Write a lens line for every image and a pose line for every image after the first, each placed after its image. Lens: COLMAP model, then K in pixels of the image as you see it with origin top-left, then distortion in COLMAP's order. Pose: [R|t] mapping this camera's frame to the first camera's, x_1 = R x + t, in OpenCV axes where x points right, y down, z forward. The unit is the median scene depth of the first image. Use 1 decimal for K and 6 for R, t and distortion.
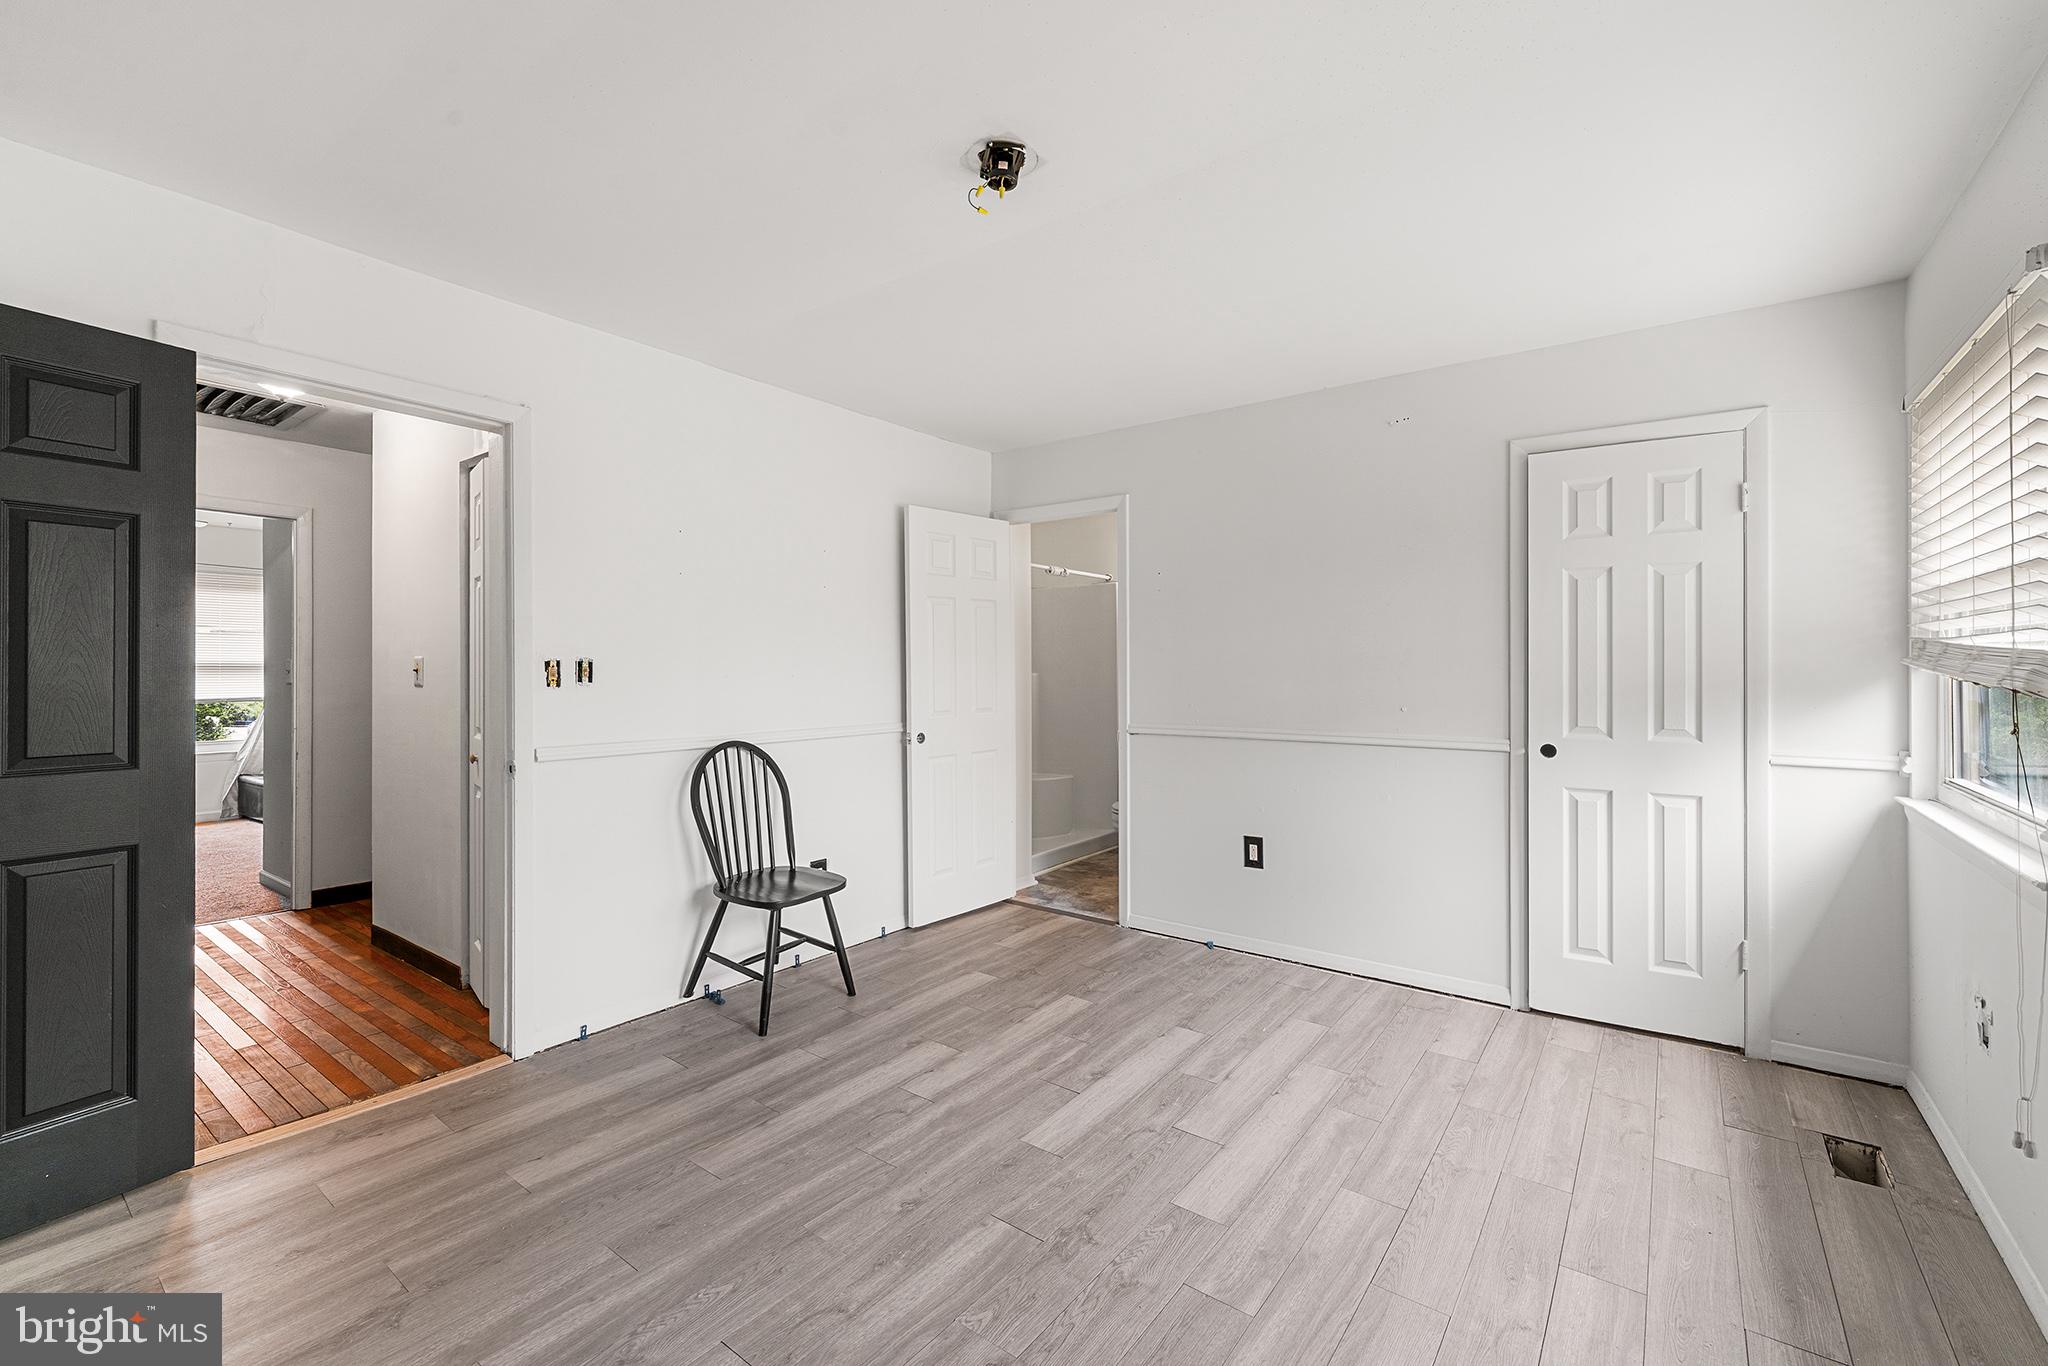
lens RADIAL K [[860.0, 0, 1019.6], [0, 860.0, 669.9], [0, 0, 1]] dist [0.002726, -0.000513]
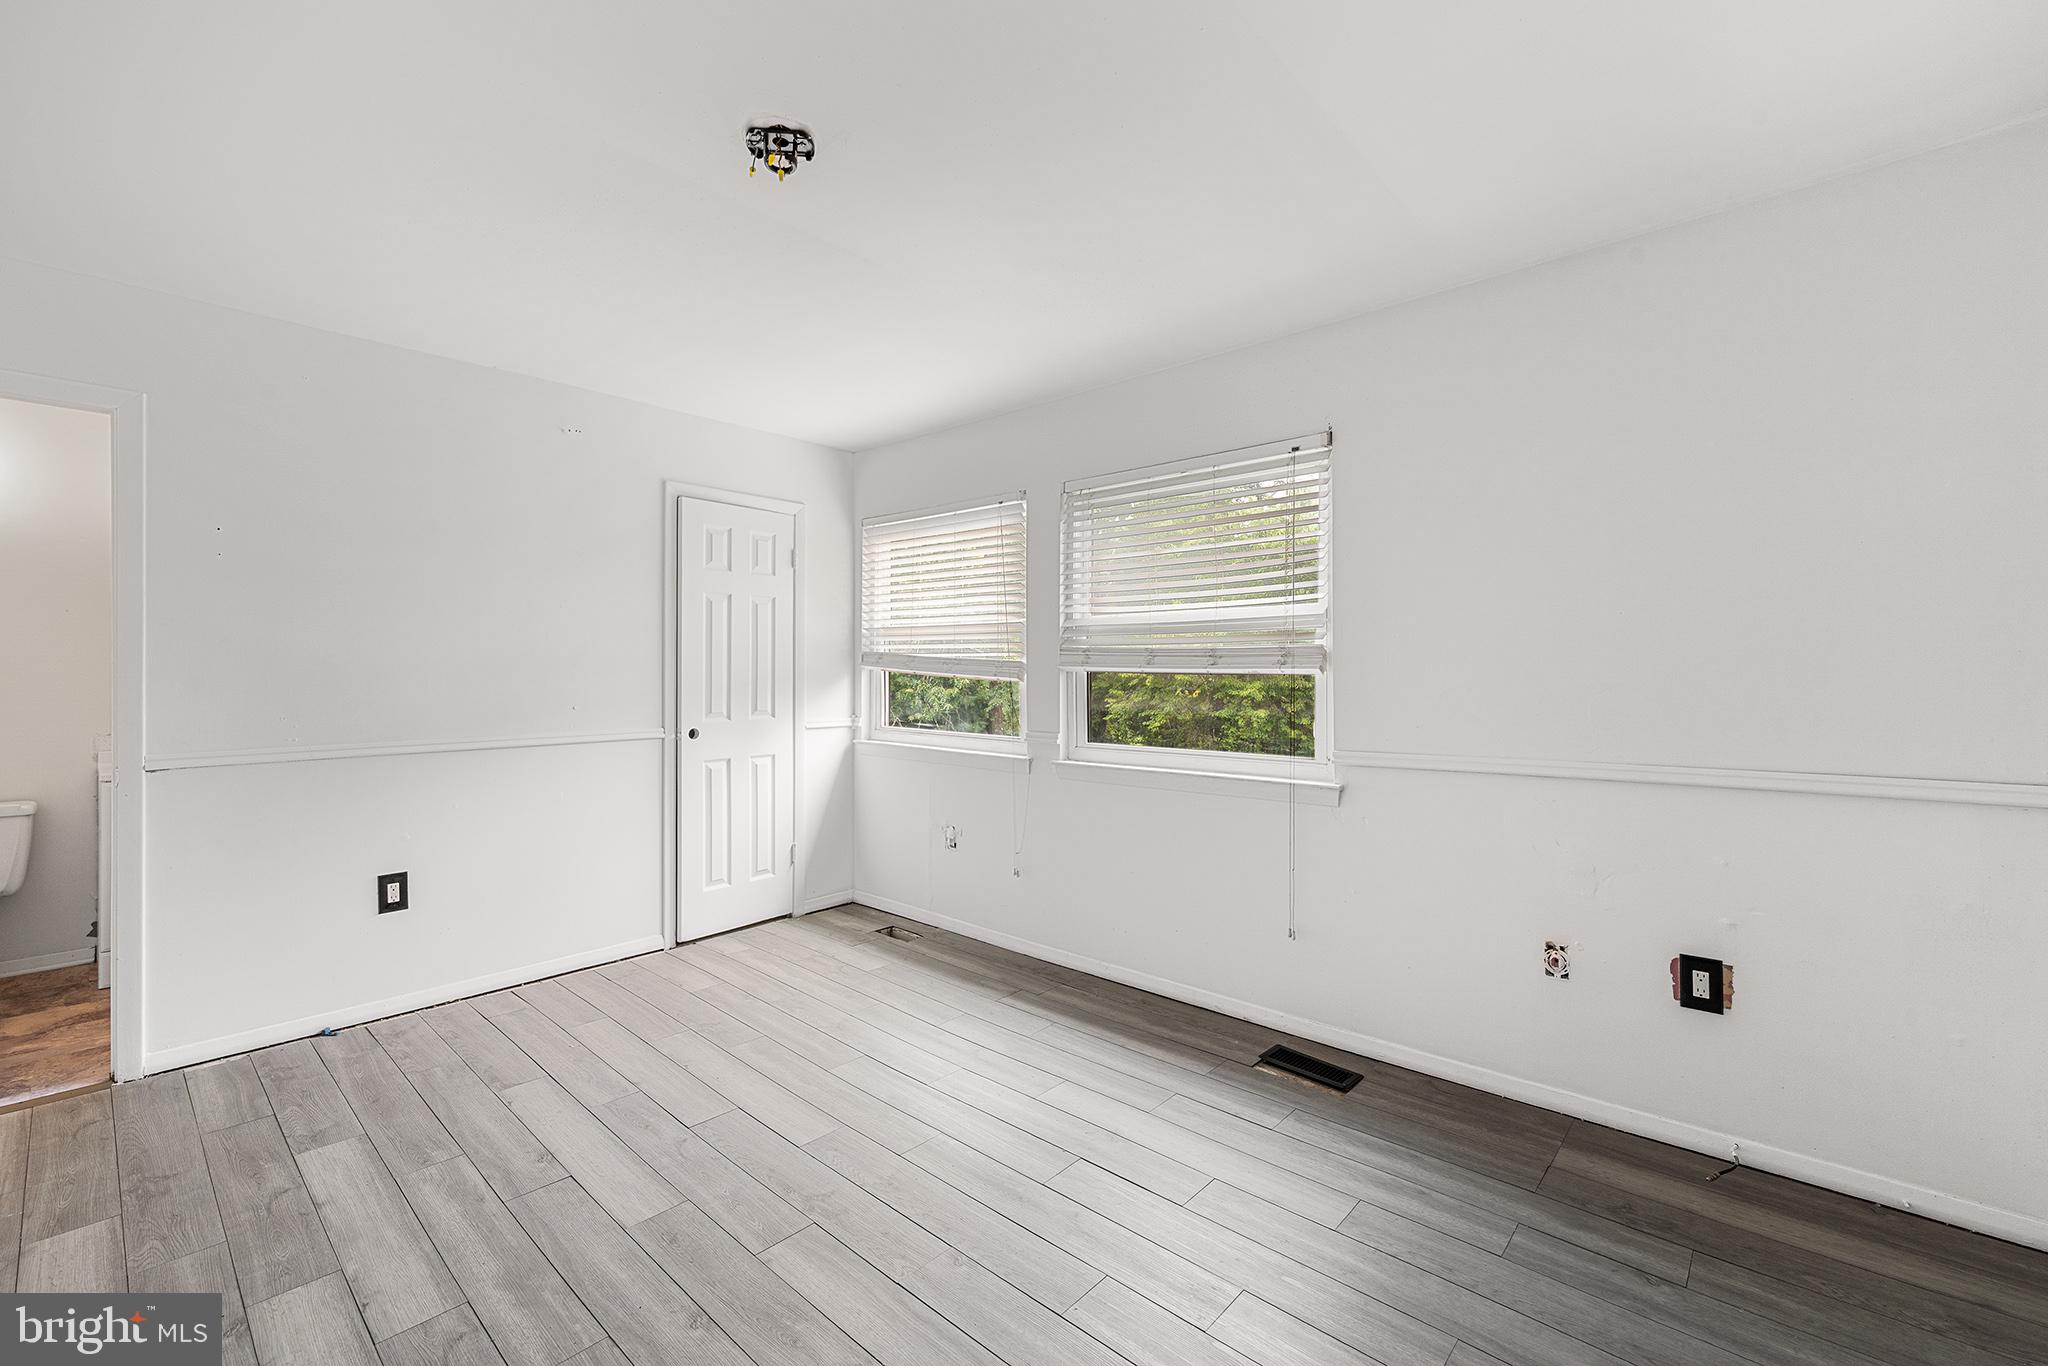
lens RADIAL K [[860.0, 0, 1017.1], [0, 860.0, 675.3], [0, 0, 1]] dist [0.002726, -0.000513]
pose [[0.090790, -0.006482, 0.995849, -0.634393], [0.000600, 0.999979, 0.006454, 0.000397], [-0.995870, 0.000012, 0.090792, 0.431889]]
